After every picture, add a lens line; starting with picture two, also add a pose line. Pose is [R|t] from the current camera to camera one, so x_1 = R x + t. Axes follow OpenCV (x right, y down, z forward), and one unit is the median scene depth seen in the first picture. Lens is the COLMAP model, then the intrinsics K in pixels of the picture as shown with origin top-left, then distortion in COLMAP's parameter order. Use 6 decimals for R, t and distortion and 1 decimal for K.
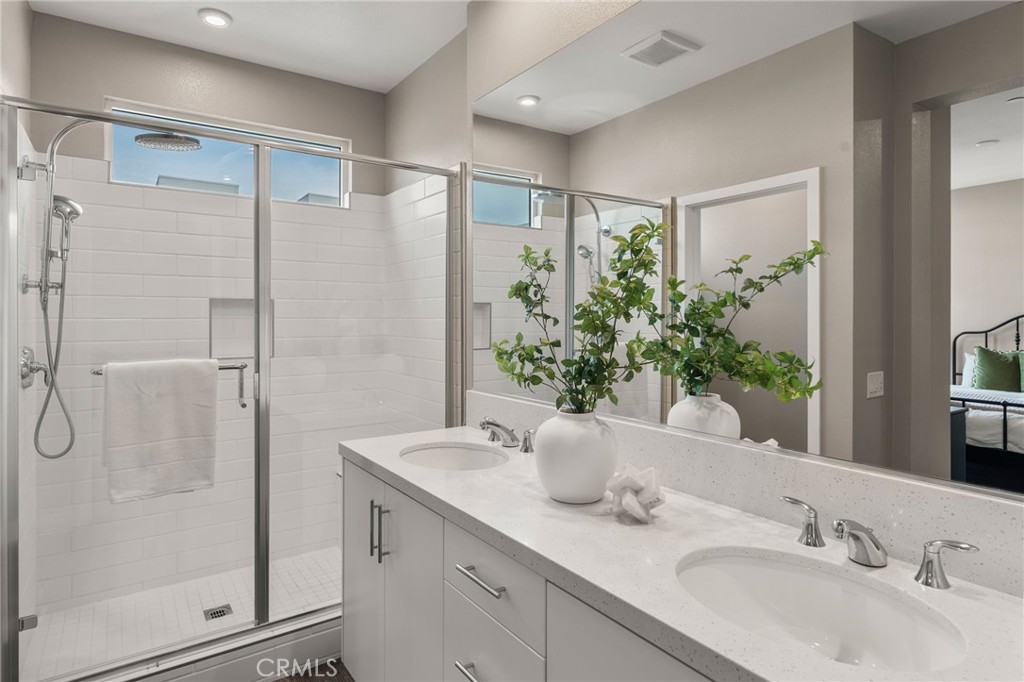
lens RADIAL K [[578.4, 0, 511.8], [0, 578.4, 316.1], [0, 0, 1]] dist [-0.000950, 0.002539]
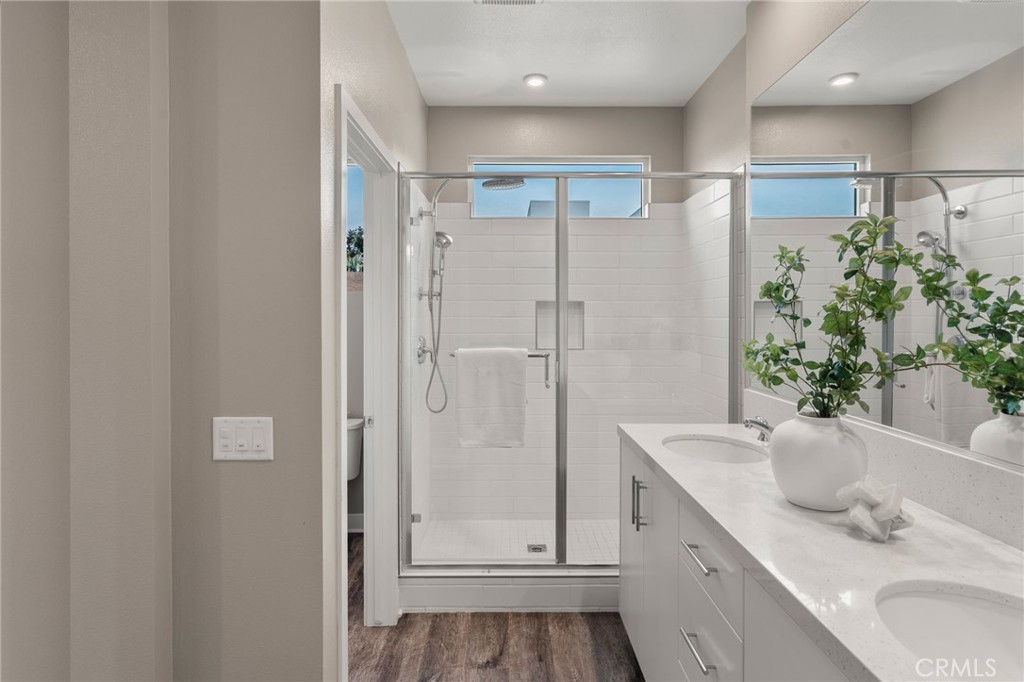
lens RADIAL K [[558.3, 0, 507.5], [0, 558.3, 315.1], [0, 0, 1]] dist [0.000813, 0.001225]
pose [[0.819090, 0.001524, -0.573663, 0.192659], [0.000065, 0.999996, 0.002750, -0.005036], [0.573665, -0.002290, 0.819087, -0.054787]]
